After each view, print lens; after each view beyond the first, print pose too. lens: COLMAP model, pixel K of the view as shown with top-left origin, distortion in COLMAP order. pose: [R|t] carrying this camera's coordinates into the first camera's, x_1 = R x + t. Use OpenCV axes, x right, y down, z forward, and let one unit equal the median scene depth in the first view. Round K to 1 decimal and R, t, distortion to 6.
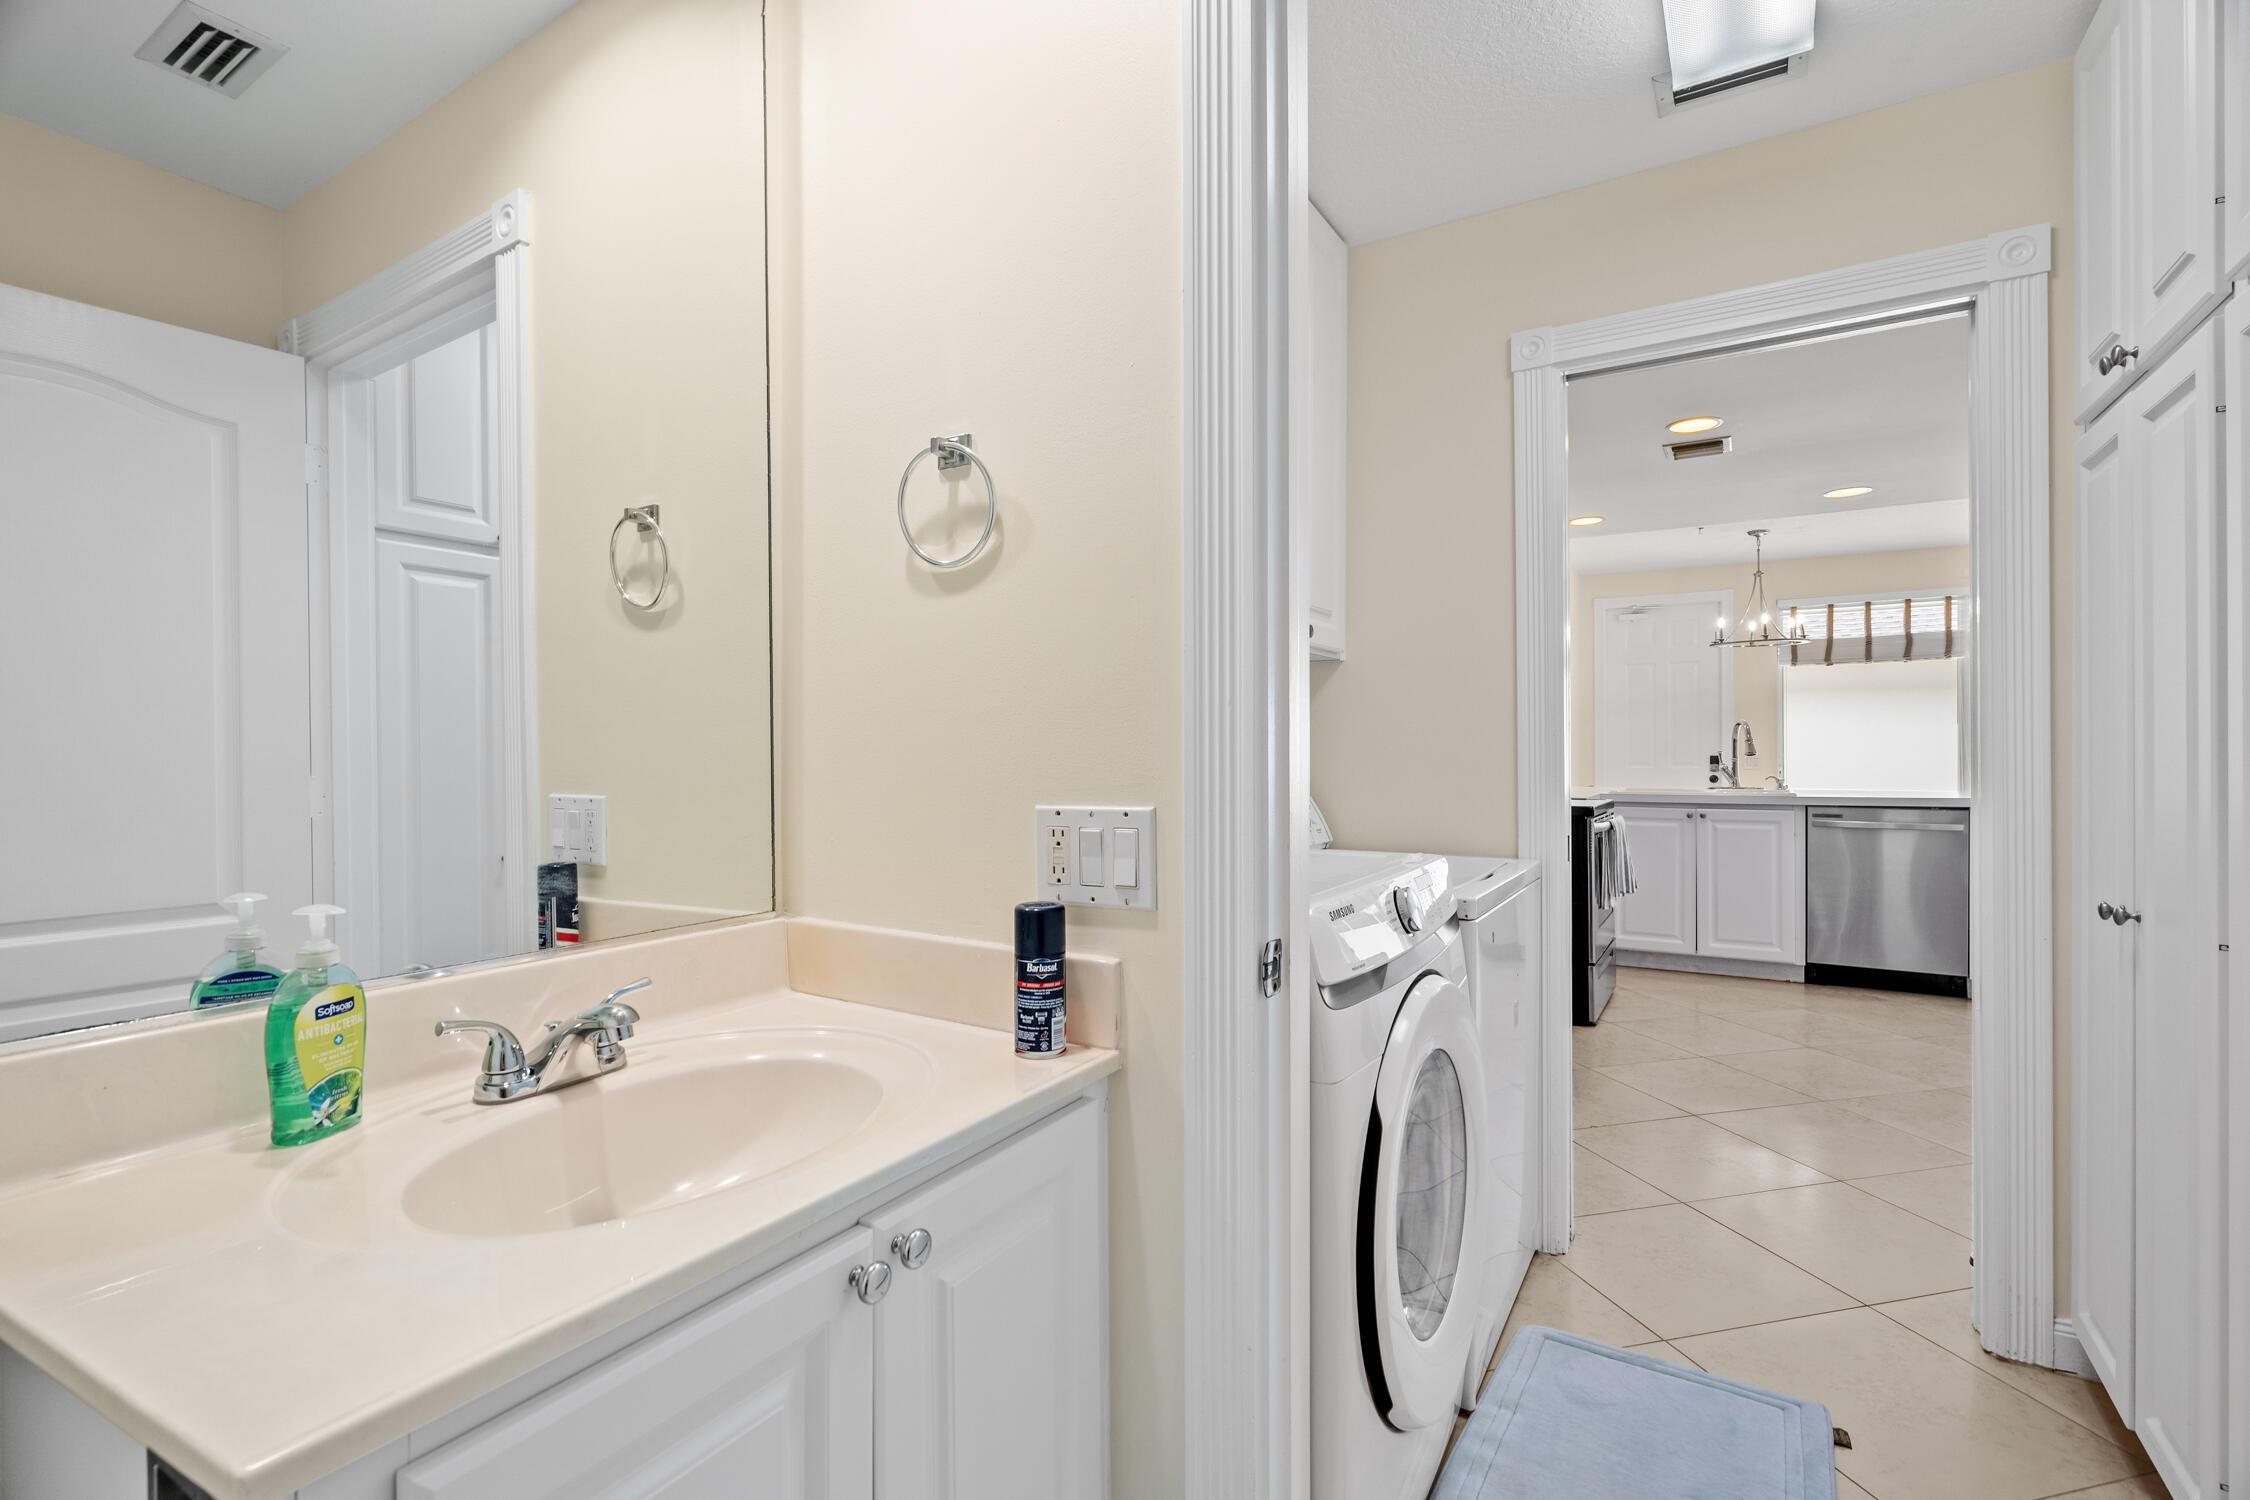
lens RADIAL K [[1020.8, 0, 1117.3], [0, 1020.8, 754.3], [0, 0, 1]] dist [-0.010165, 0.005368]
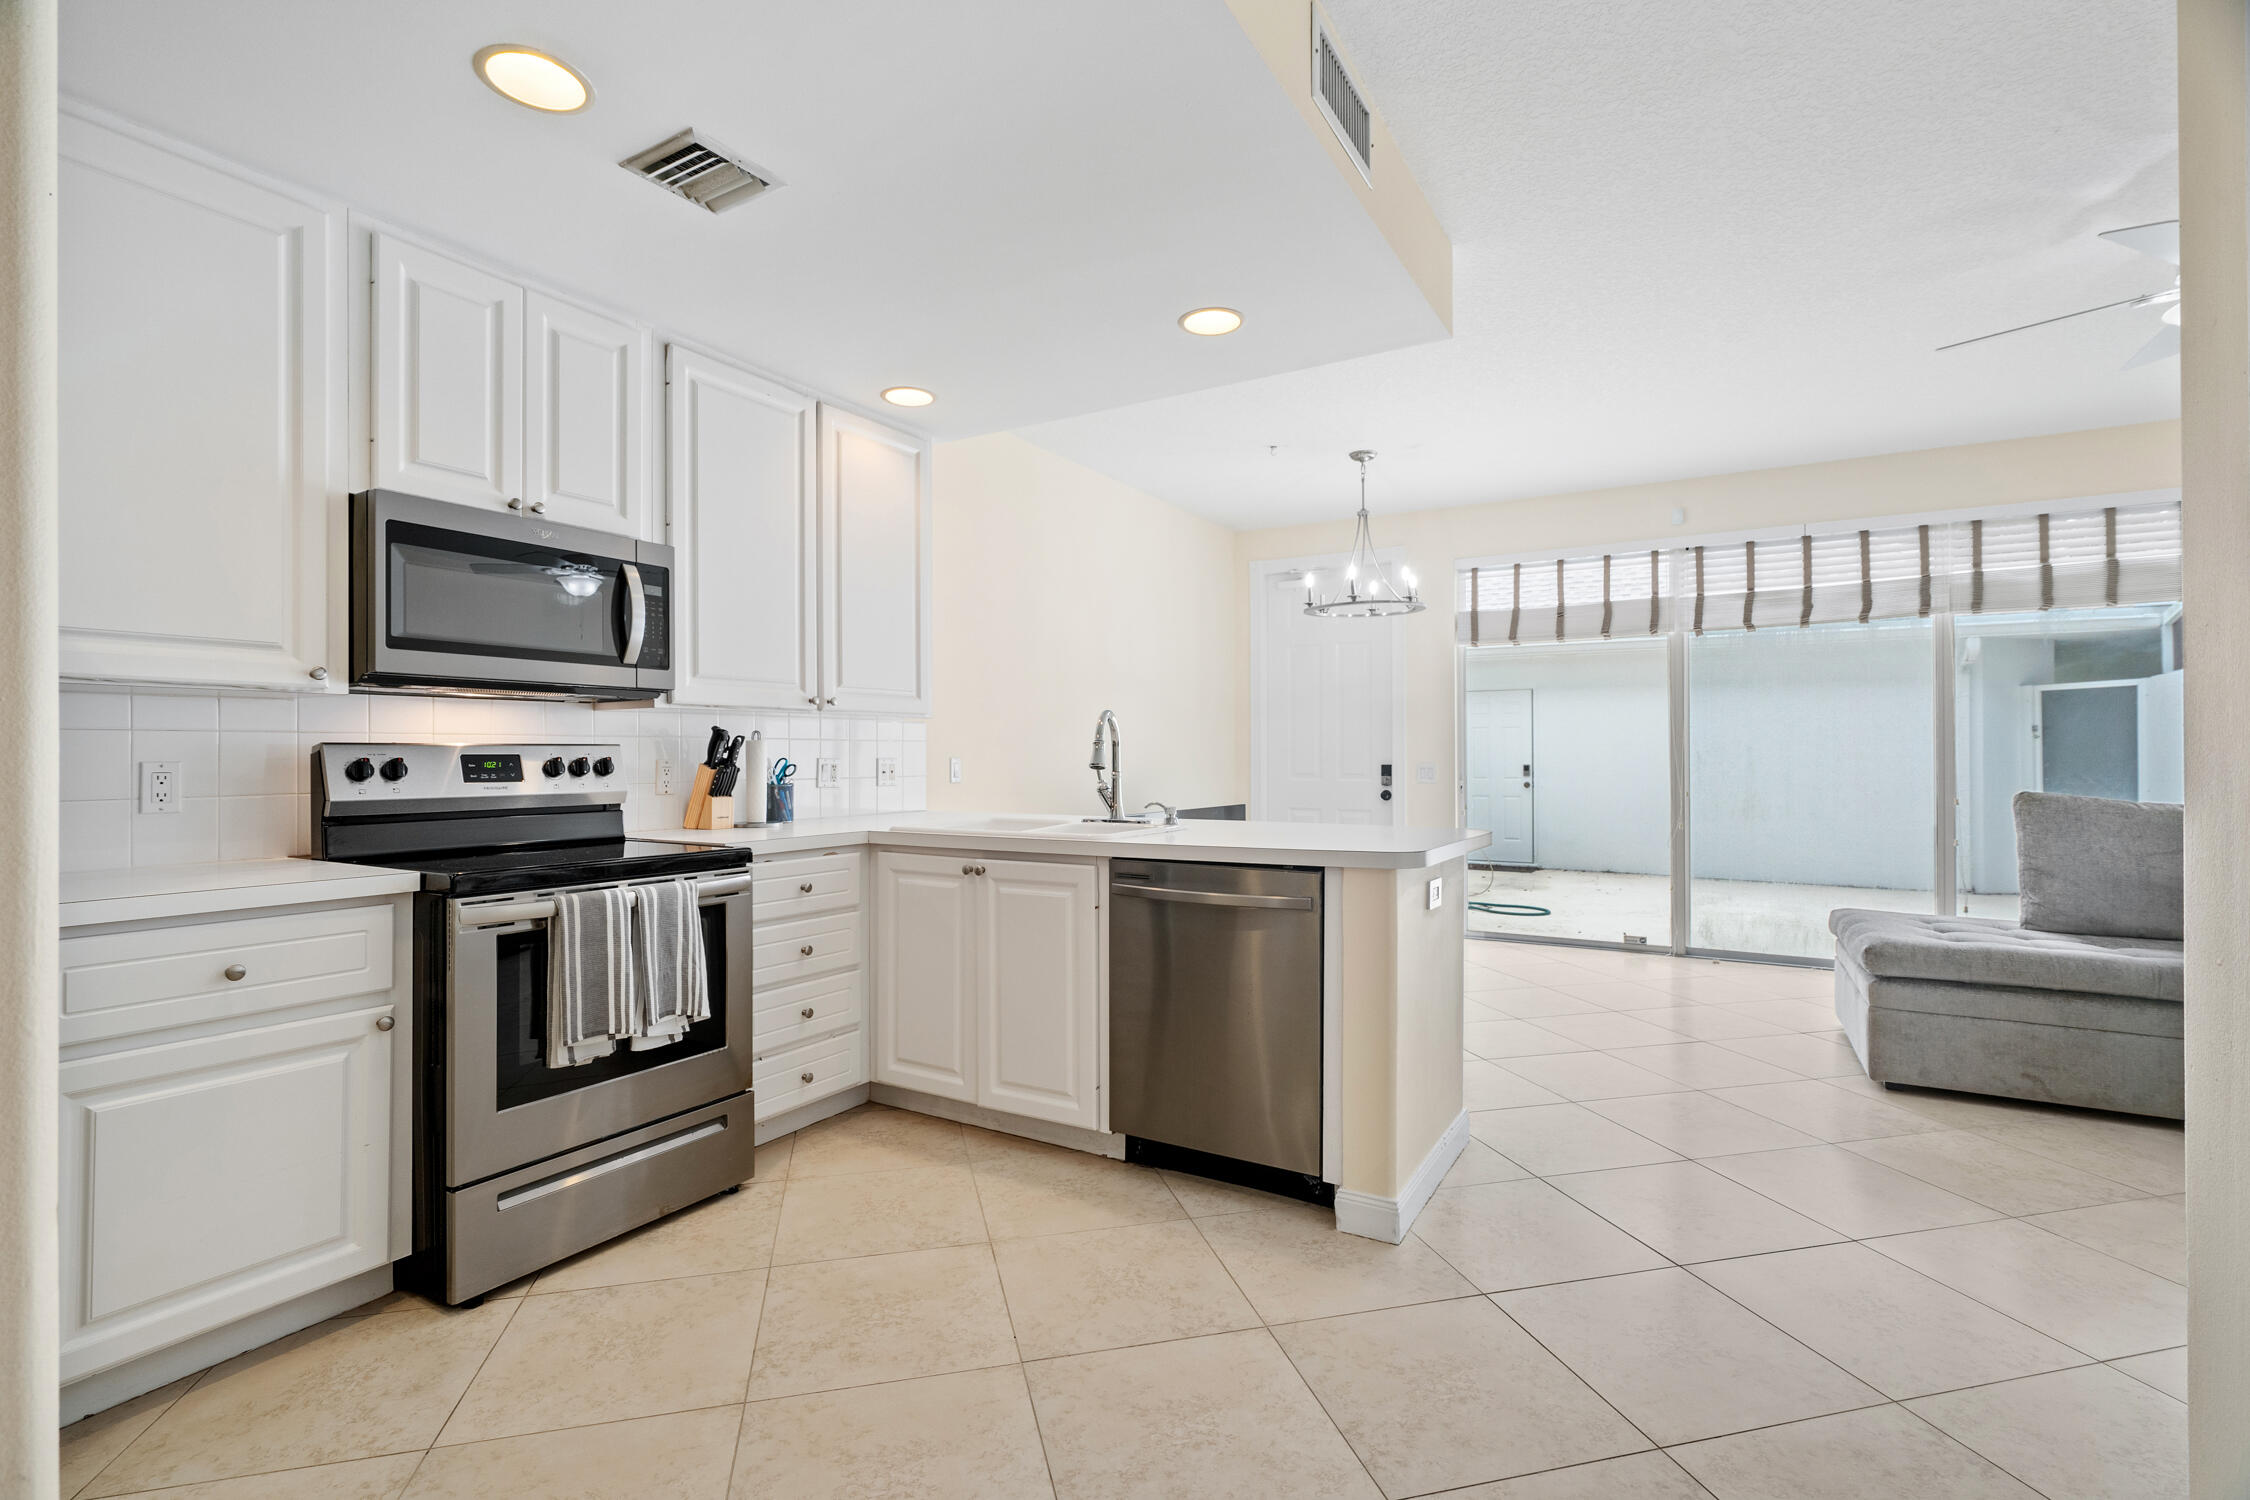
lens RADIAL K [[1022.8, 0, 1119.4], [0, 1022.8, 750.0], [0, 0, 1]] dist [-0.000453, 0.000169]
pose [[0.999923, 0.003093, 0.011993, 0.585219], [-0.003007, 0.999970, -0.007149, -0.005543], [-0.012015, 0.007113, 0.999903, 0.364411]]
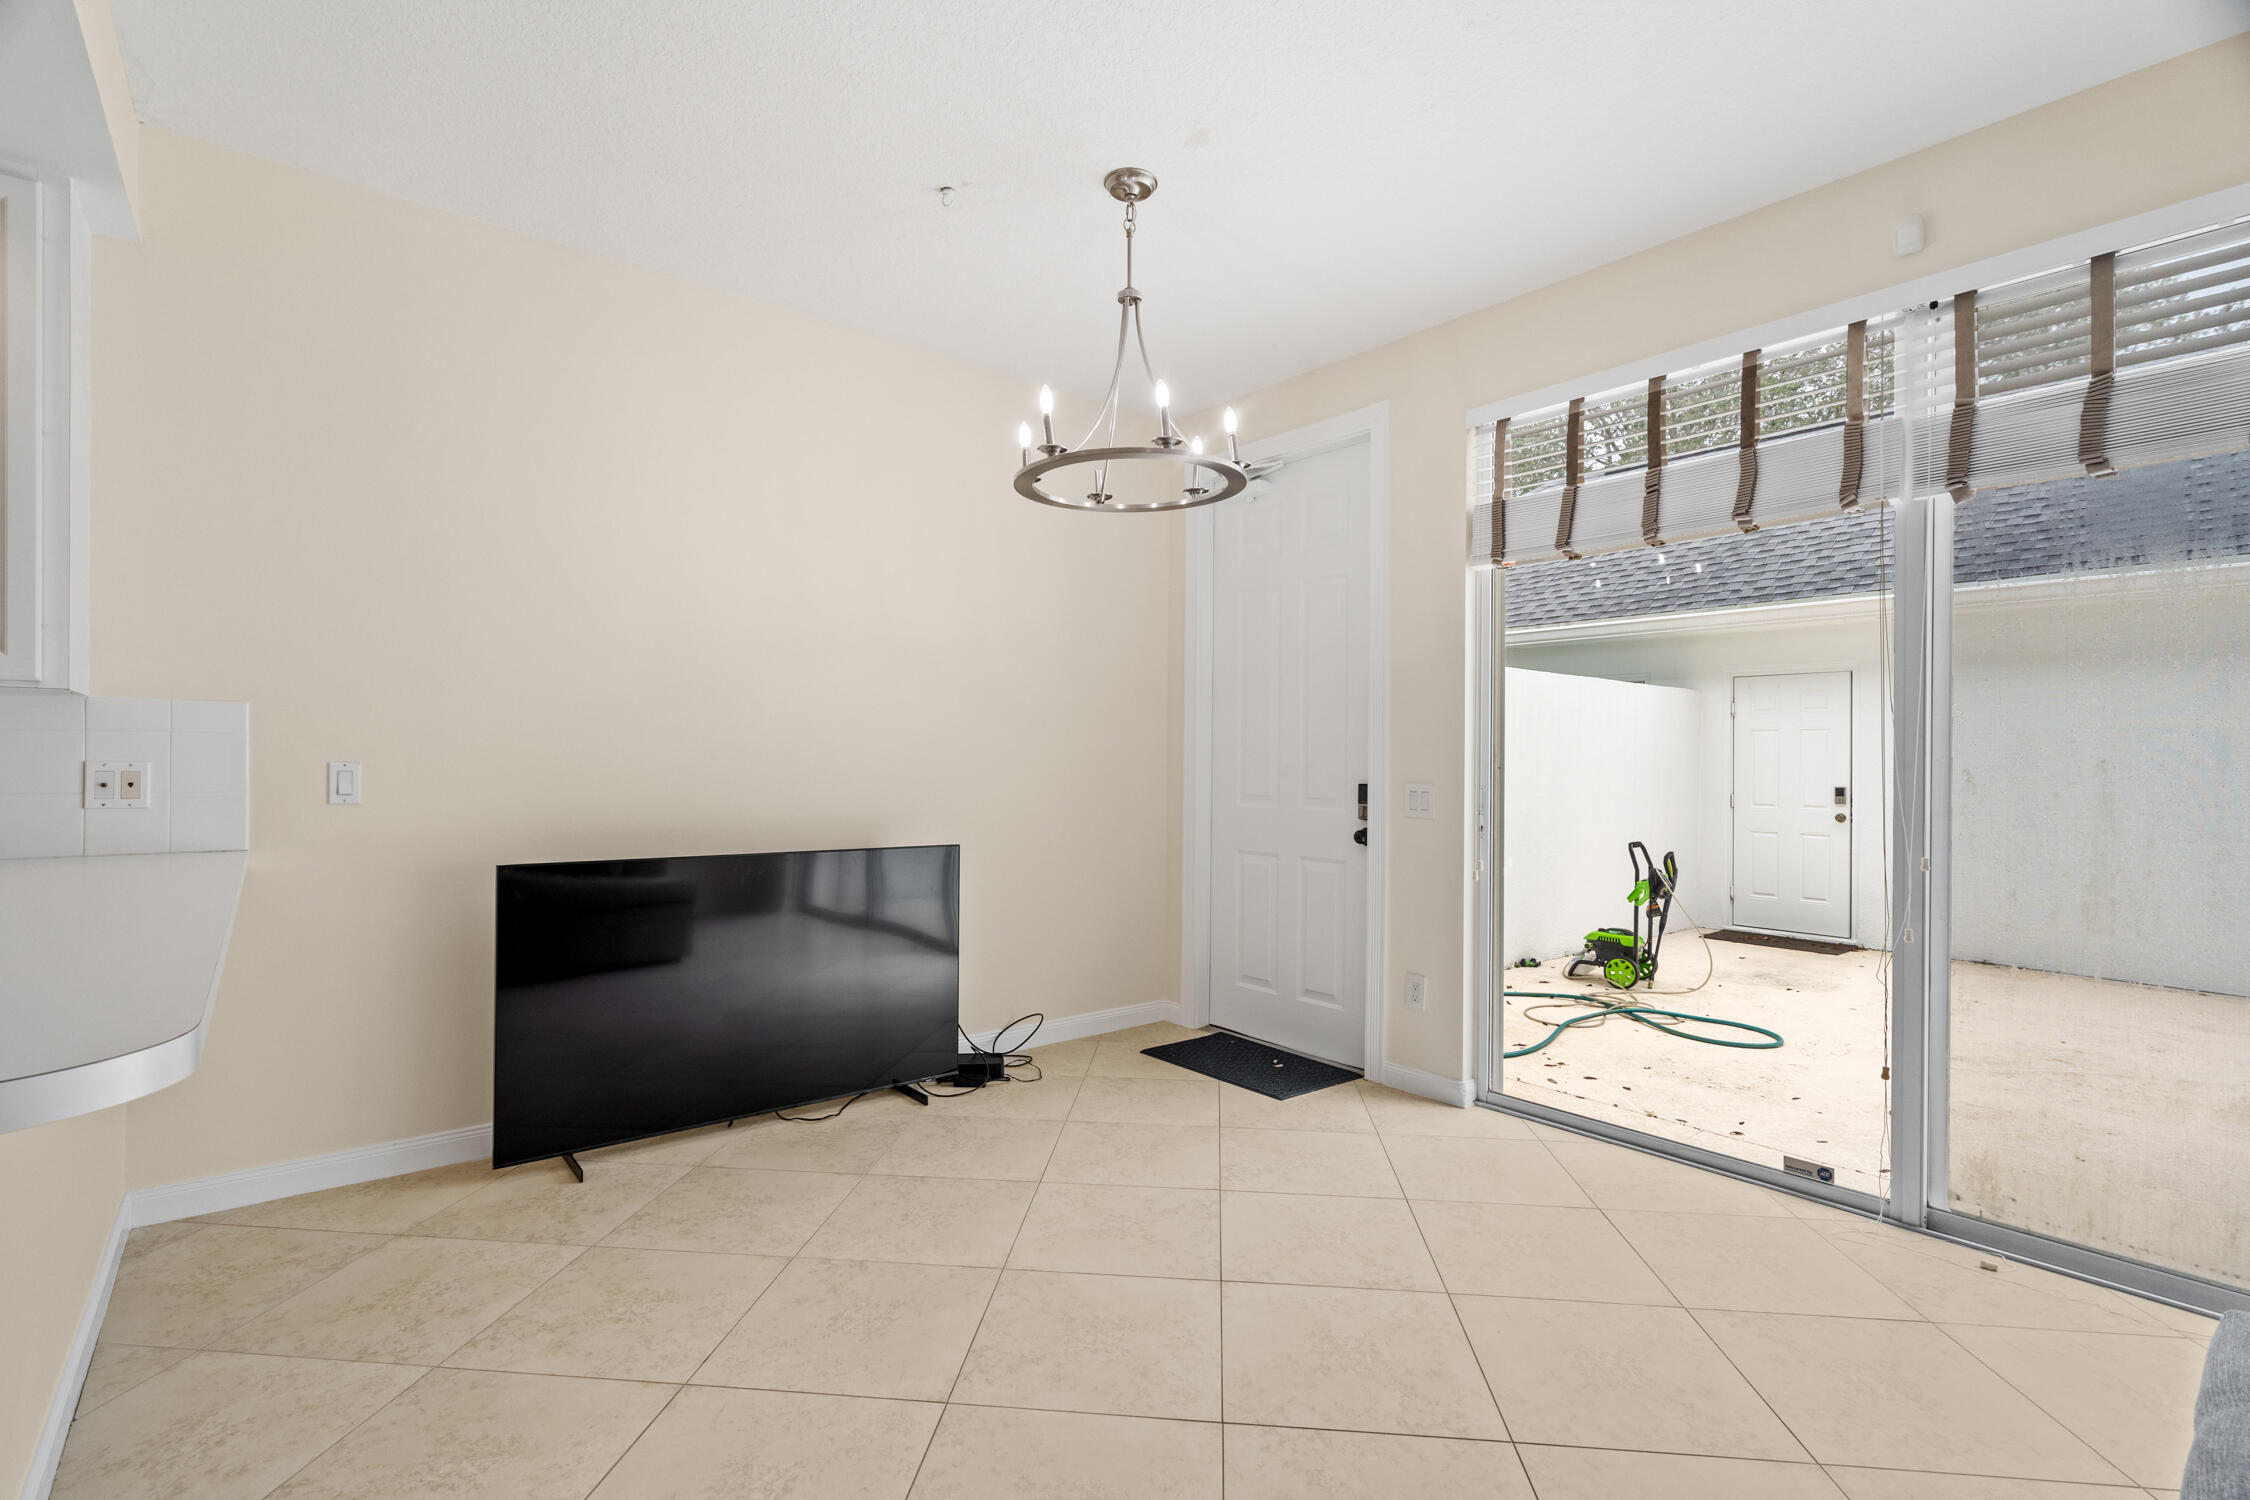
lens RADIAL K [[989.0, 0, 1126.3], [0, 989.0, 771.3], [0, 0, 1]] dist [-0.020041, -0.000089]
pose [[0.947593, 0.015616, -0.319097, 0.969062], [-0.014278, 0.999877, 0.006532, -0.008877], [0.319160, -0.001633, 0.947699, 0.861643]]
